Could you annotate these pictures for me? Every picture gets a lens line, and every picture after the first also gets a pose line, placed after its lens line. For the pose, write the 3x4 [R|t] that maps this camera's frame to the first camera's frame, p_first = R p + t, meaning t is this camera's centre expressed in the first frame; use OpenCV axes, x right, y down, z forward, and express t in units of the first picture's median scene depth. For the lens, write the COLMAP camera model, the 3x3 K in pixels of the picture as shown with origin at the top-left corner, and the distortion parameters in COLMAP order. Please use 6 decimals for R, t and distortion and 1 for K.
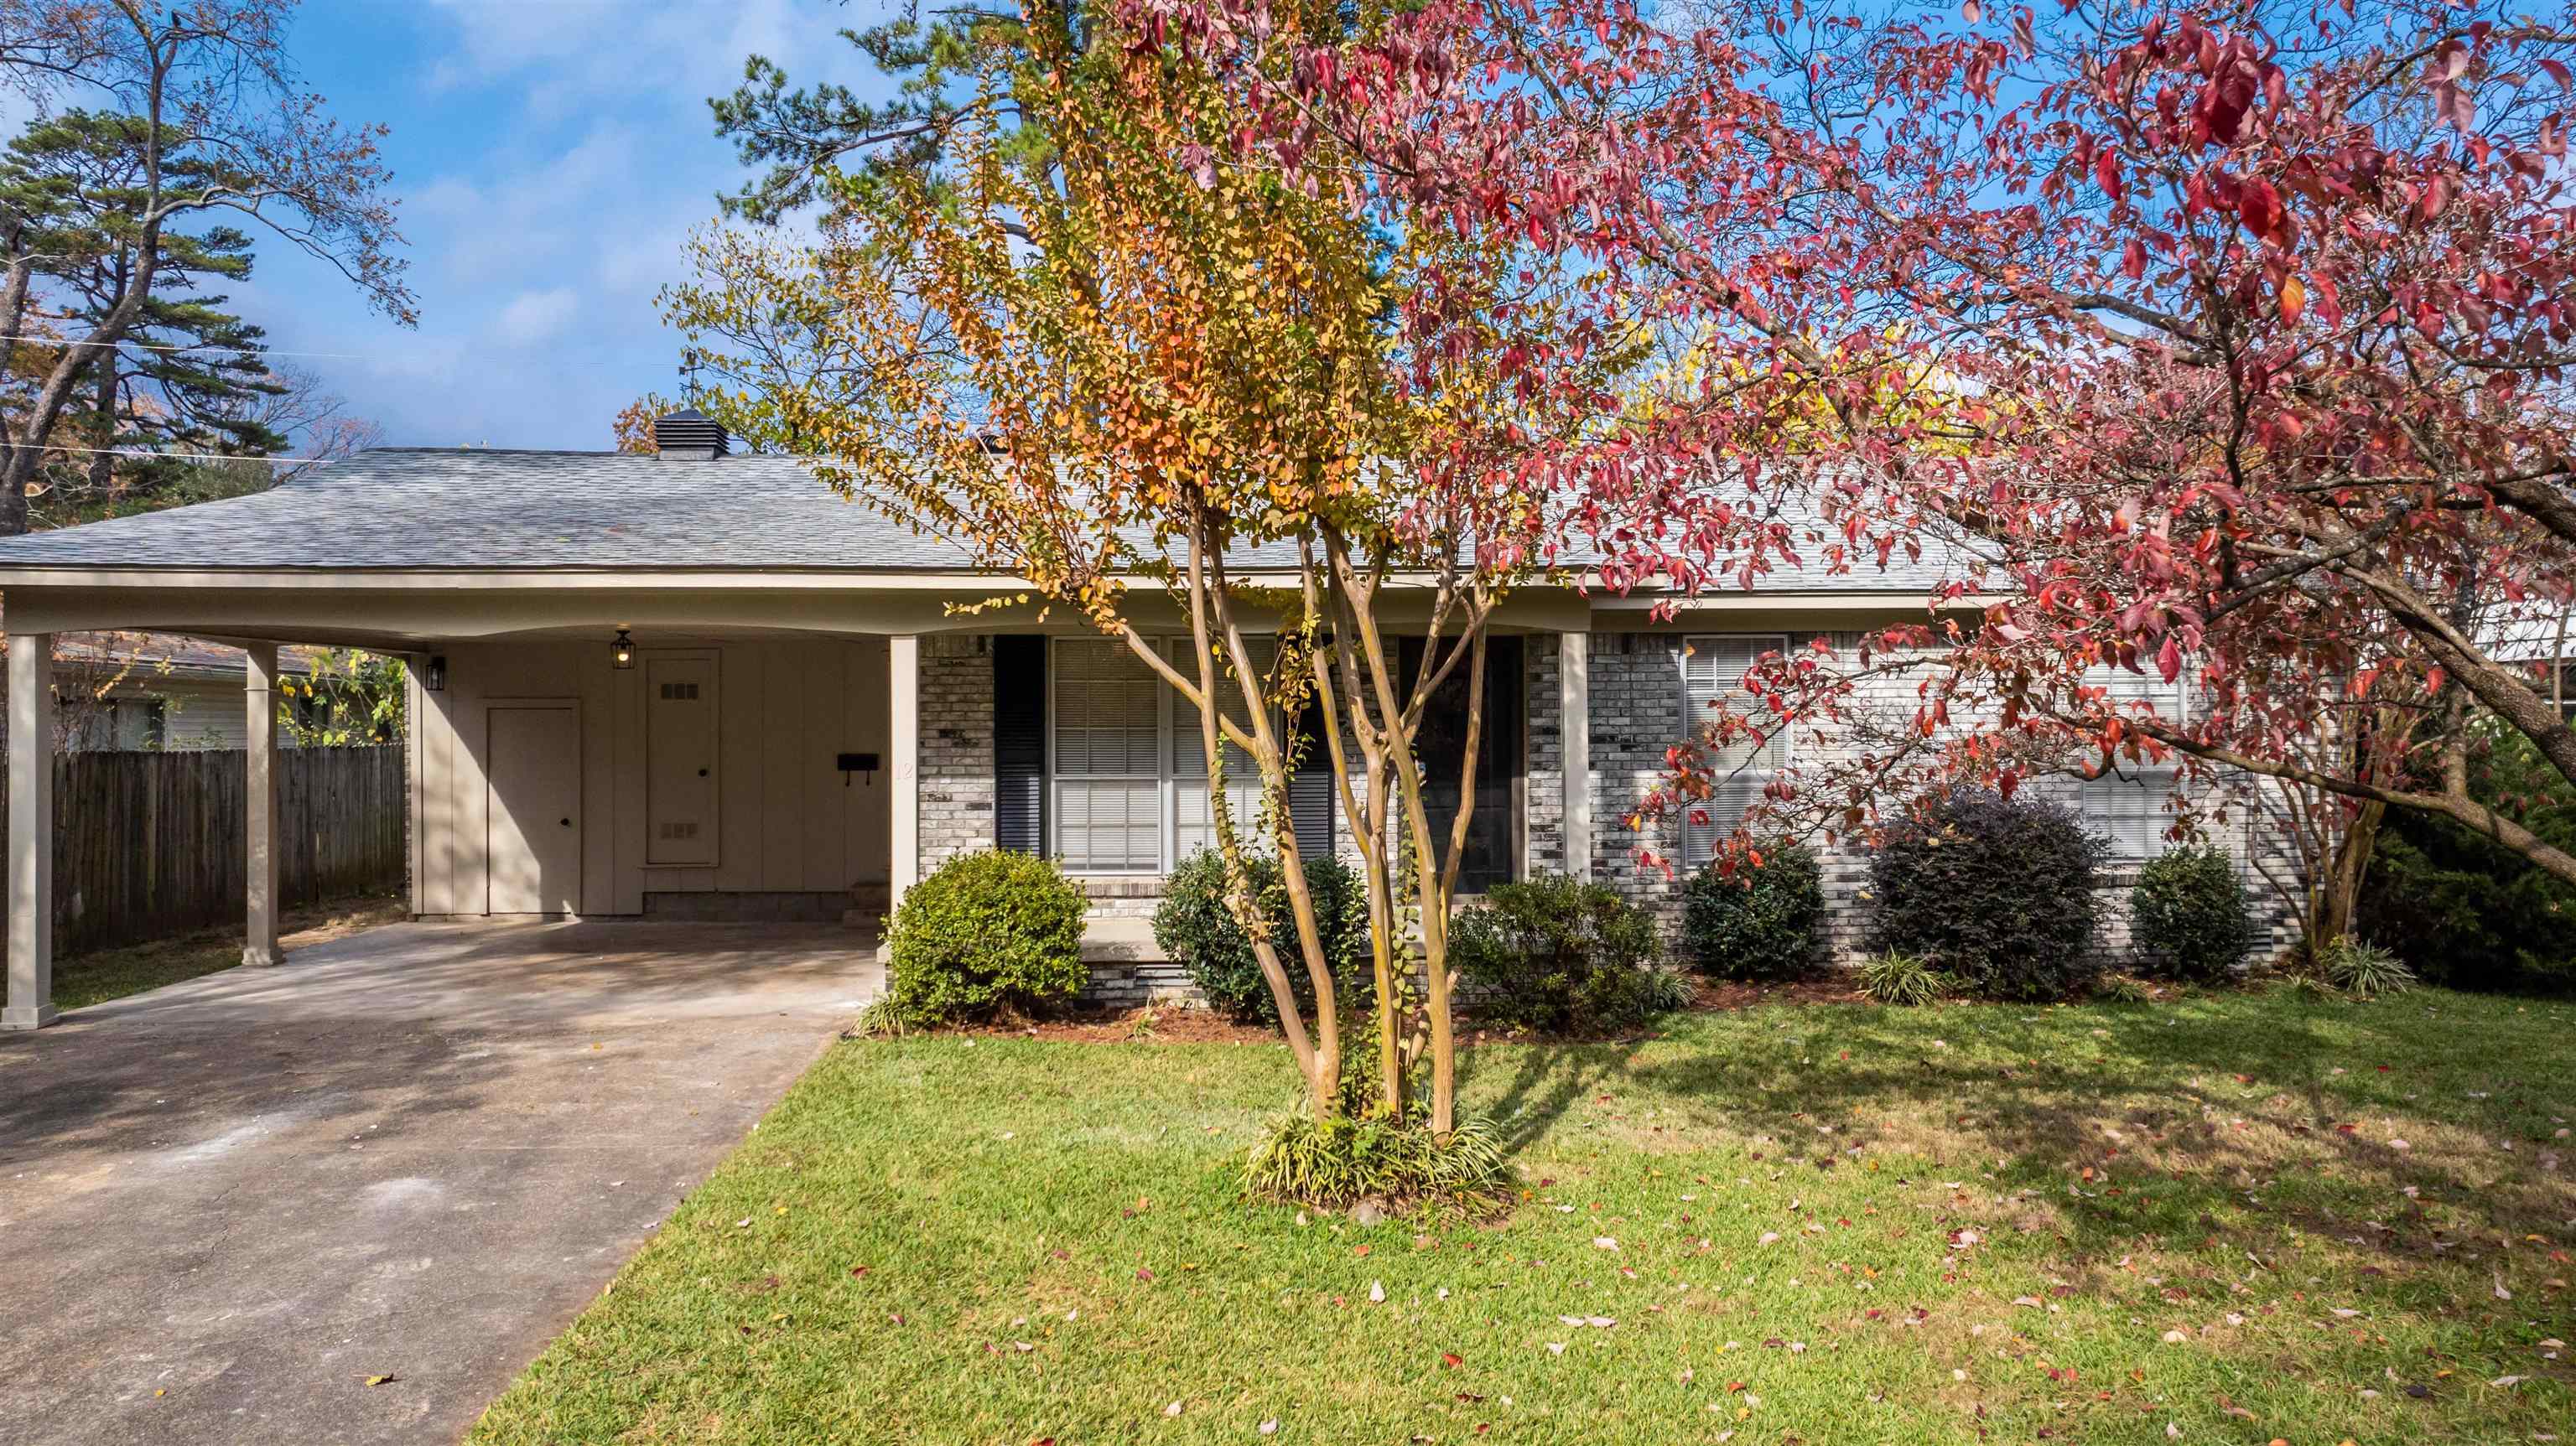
lens RADIAL K [[1812.8, 0, 1288.0], [0, 1812.8, 723.0], [0, 0, 1]] dist [-0.059072, 0.070764]
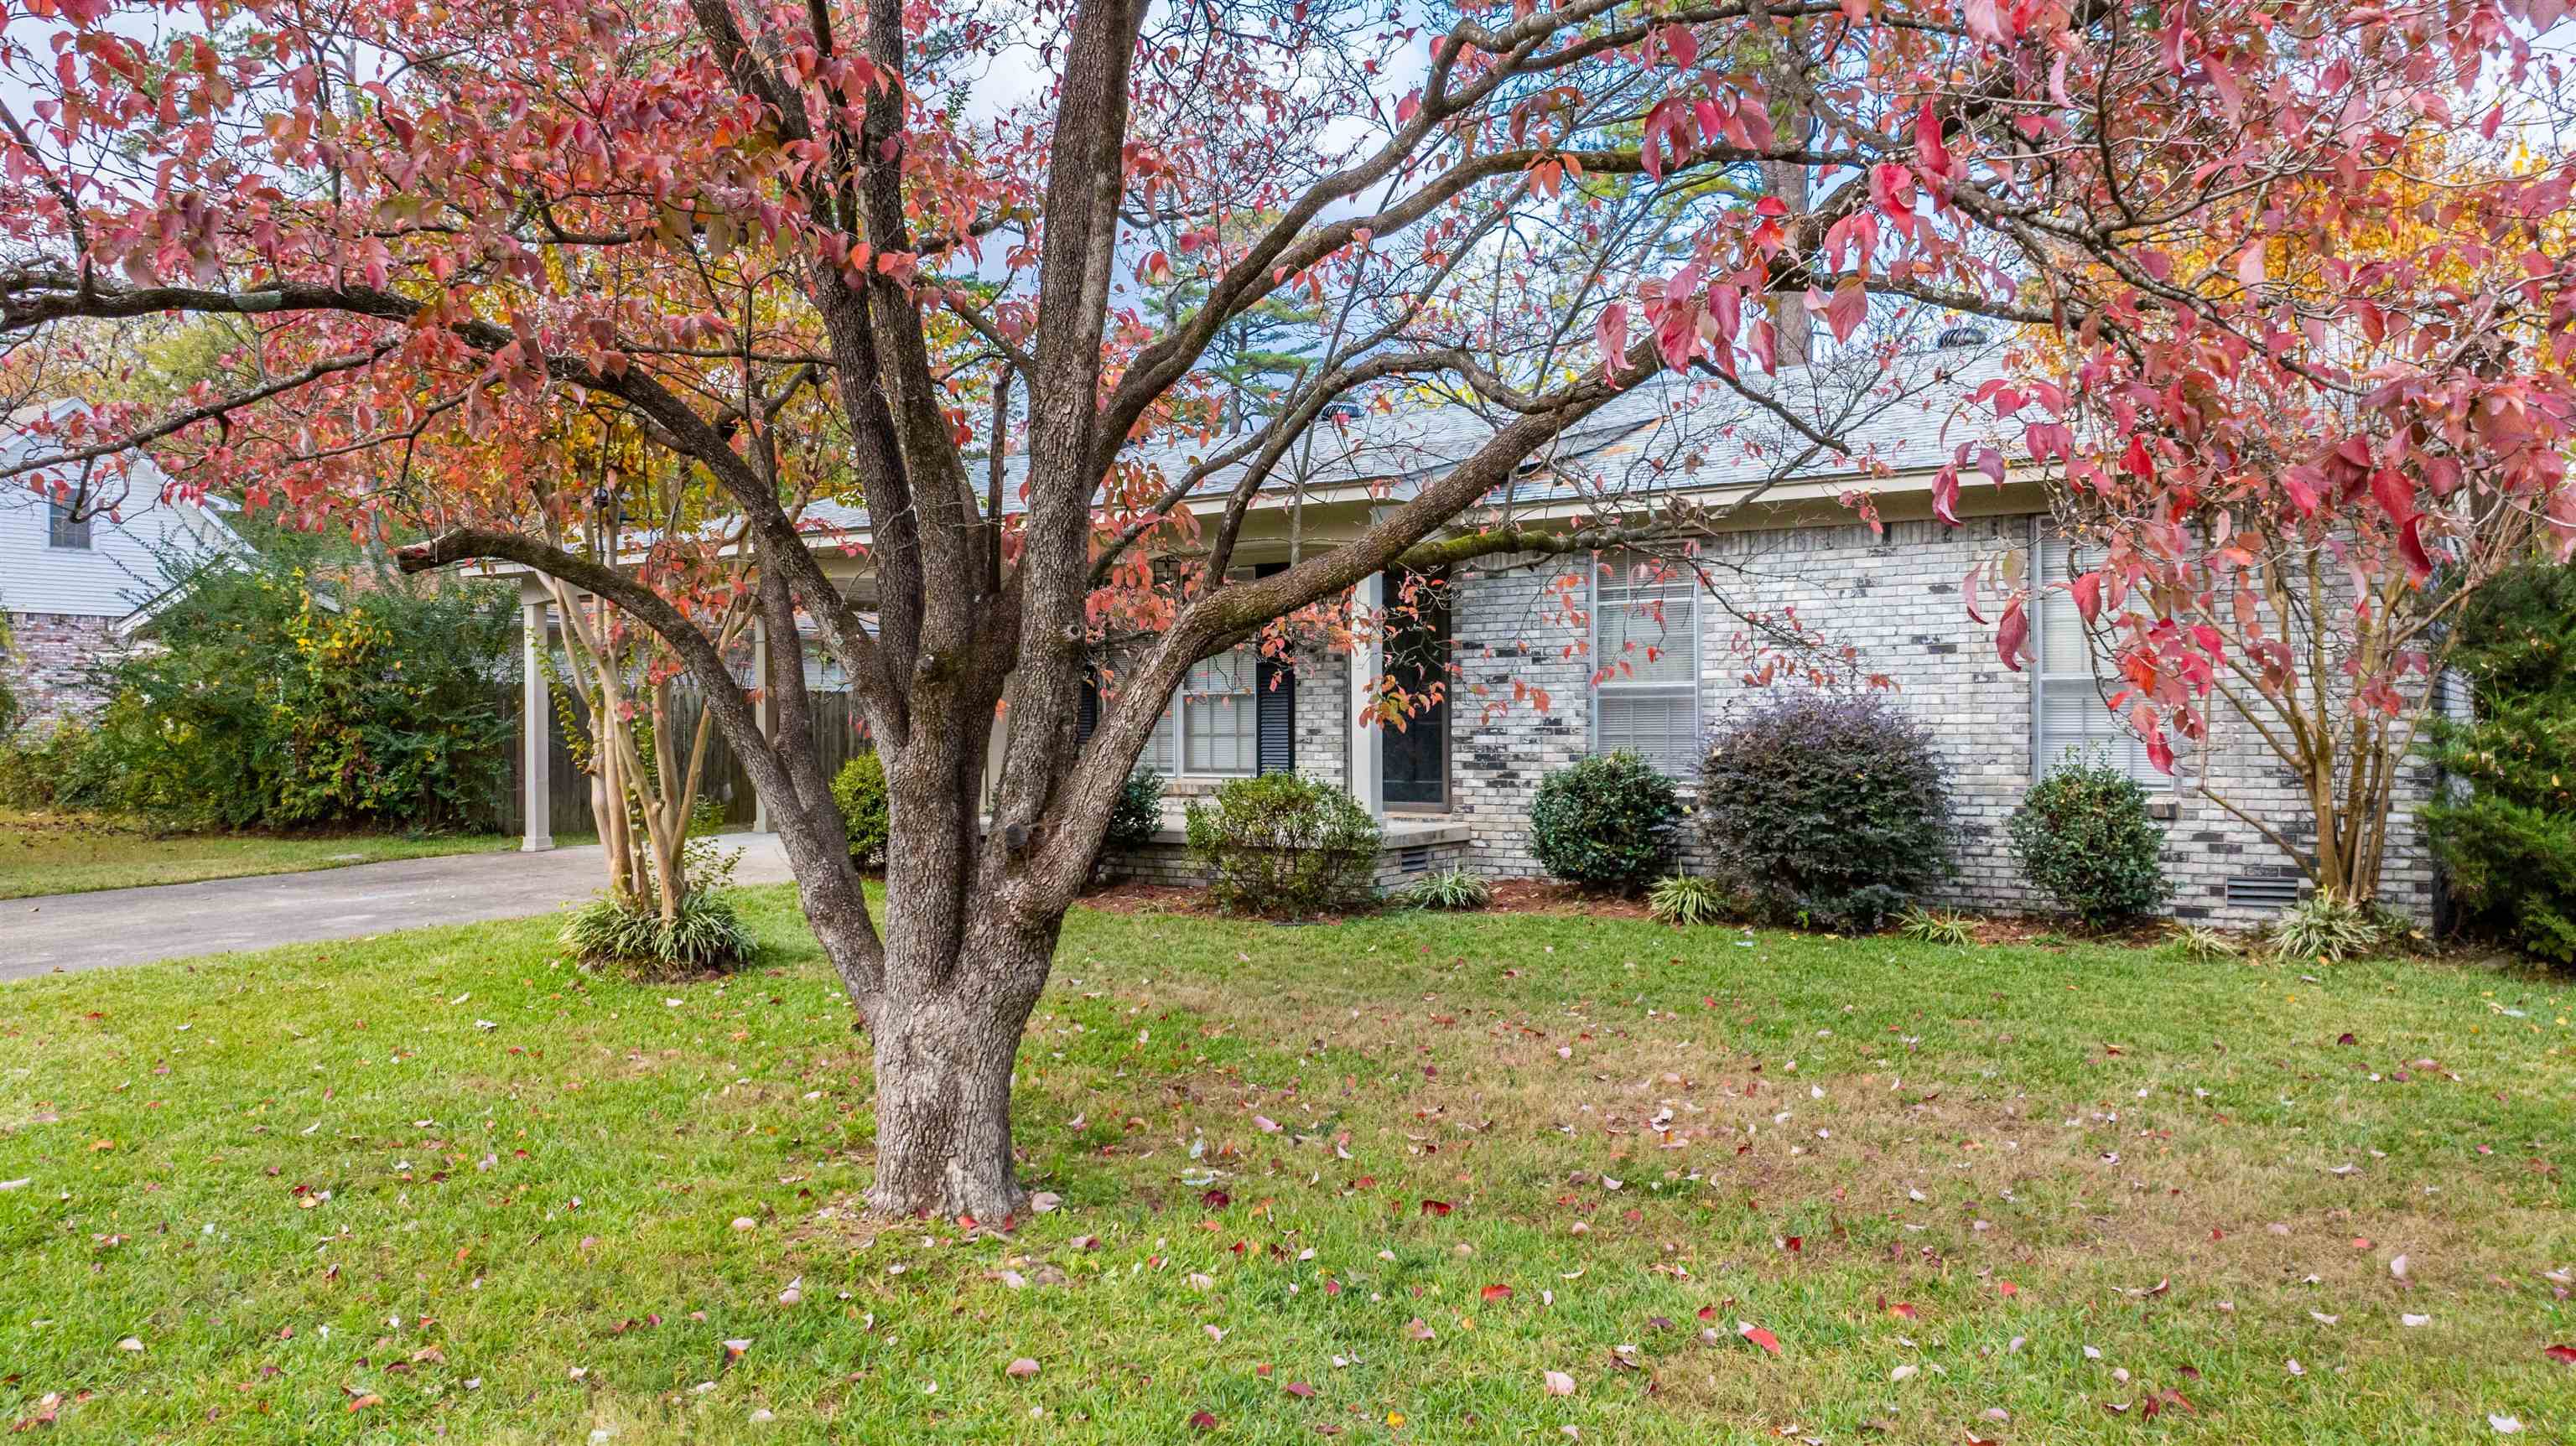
lens RADIAL K [[1812.8, 0, 1288.0], [0, 1812.8, 723.0], [0, 0, 1]] dist [-0.059072, 0.070764]
pose [[0.789154, 0.000797, -0.614195, 0.694715], [-0.004626, 0.999979, -0.004646, 0.053592], [0.614178, 0.006508, 0.789140, 0.122805]]
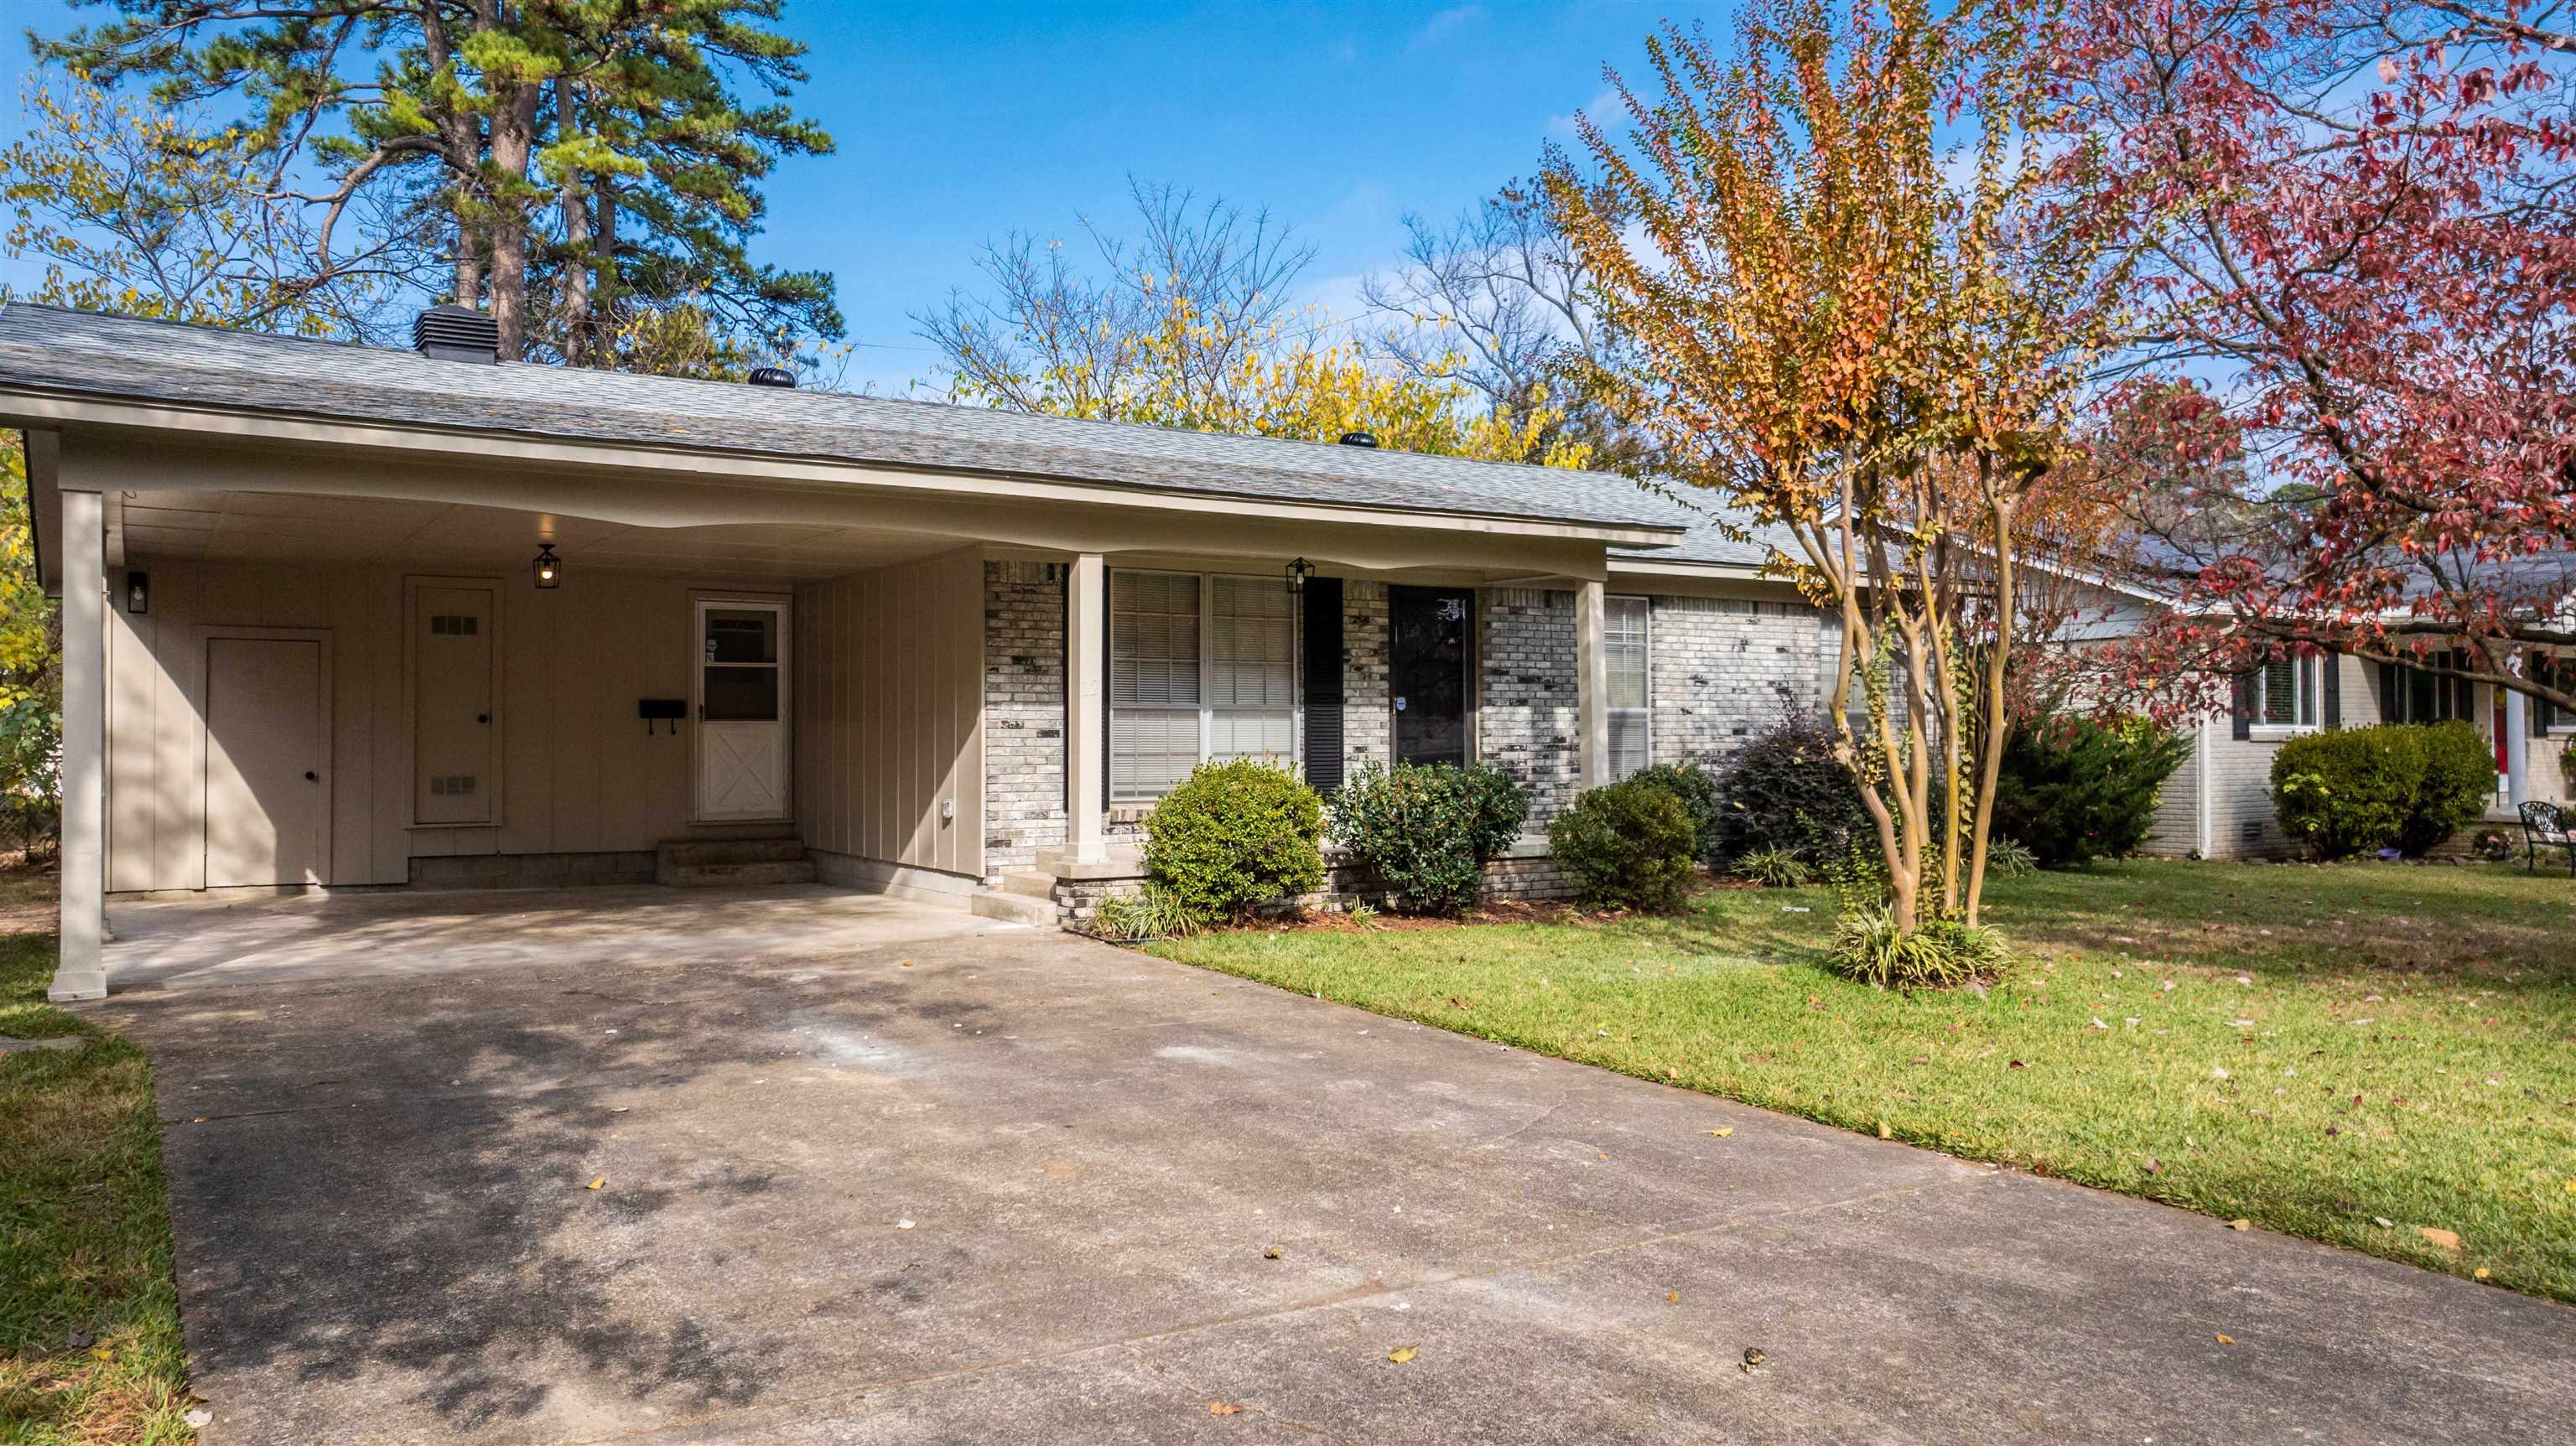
lens RADIAL K [[1812.8, 0, 1288.0], [0, 1812.8, 723.0], [0, 0, 1]] dist [-0.059072, 0.070764]
pose [[0.868762, 0.007685, 0.495171, -0.543027], [-0.001904, 0.999924, -0.012178, 0.051350], [-0.495227, 0.009637, 0.868710, 0.060739]]
